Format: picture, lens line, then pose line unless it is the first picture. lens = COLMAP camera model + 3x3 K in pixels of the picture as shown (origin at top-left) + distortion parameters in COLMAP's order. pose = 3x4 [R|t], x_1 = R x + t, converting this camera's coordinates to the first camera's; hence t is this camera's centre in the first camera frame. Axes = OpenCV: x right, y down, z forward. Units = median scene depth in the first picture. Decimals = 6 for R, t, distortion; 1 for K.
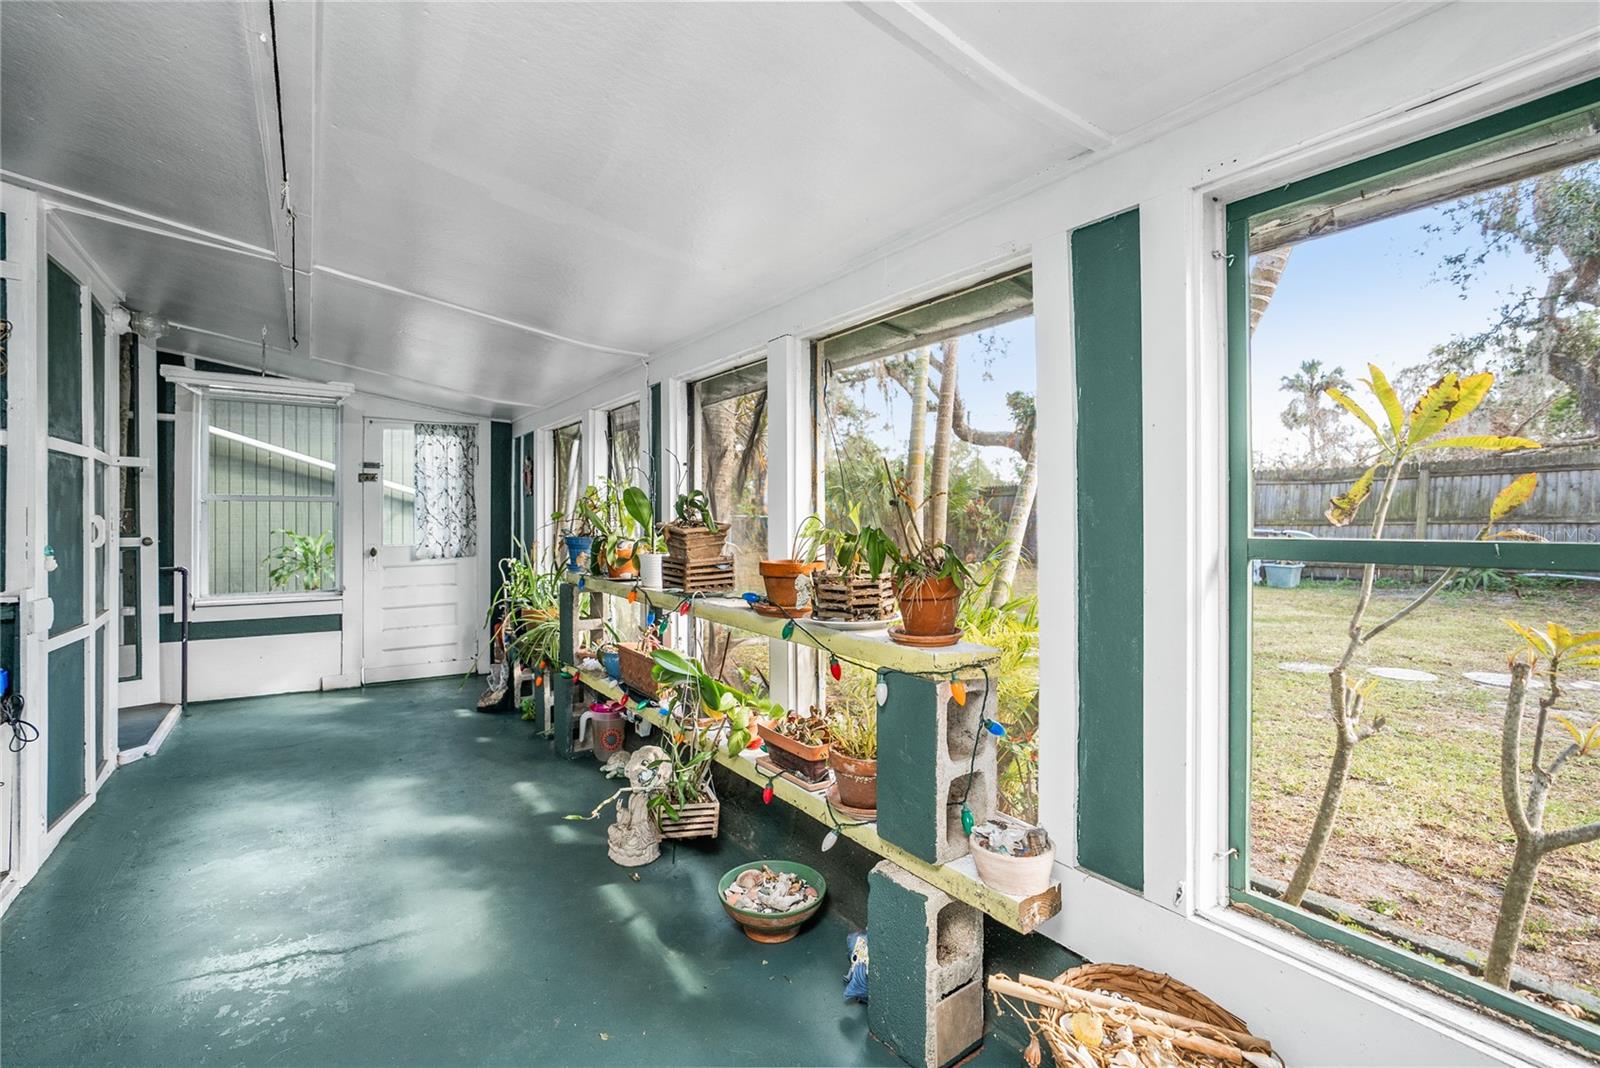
lens RADIAL K [[731.9, 0, 802.8], [0, 731.9, 522.2], [0, 0, 1]] dist [-0.044991, 0.023743]
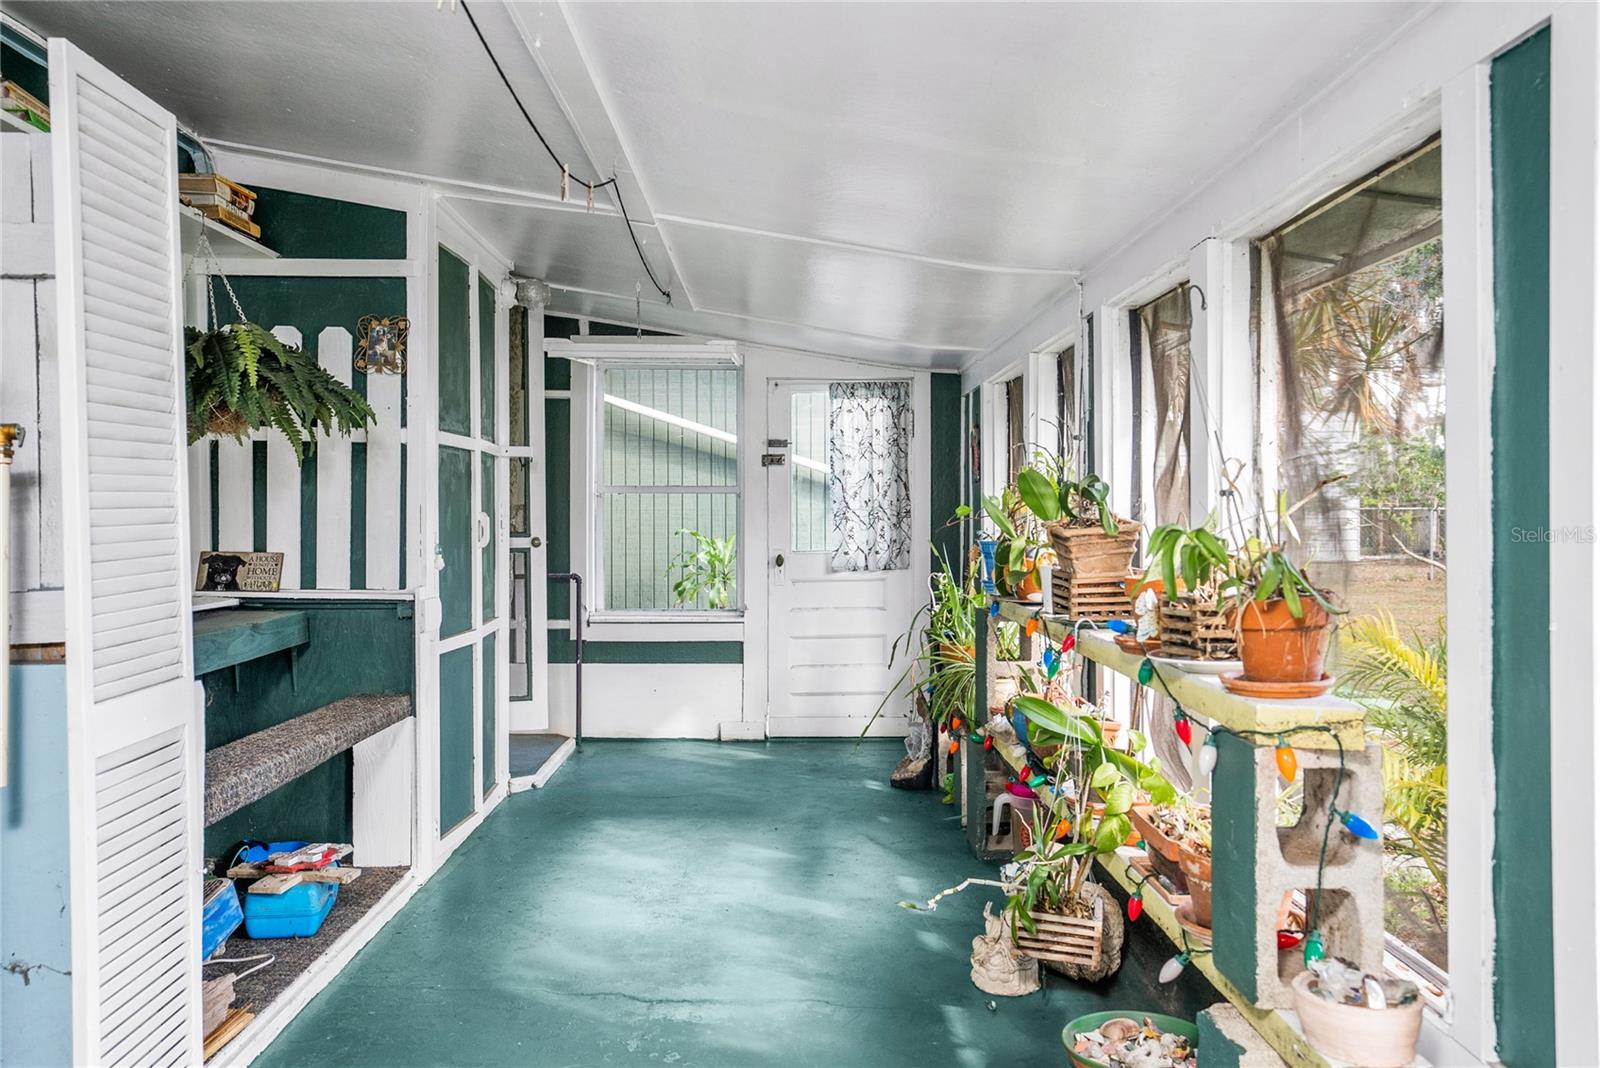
lens RADIAL K [[1252.0, 0, 799.6], [0, 1252.0, 531.0], [0, 0, 1]] dist [-0.002475, 0.004483]
pose [[0.839306, 0.005158, -0.543635, 0.185199], [-0.000516, 0.999962, 0.008691, 0.000052], [0.543659, -0.007014, 0.839277, -0.103379]]
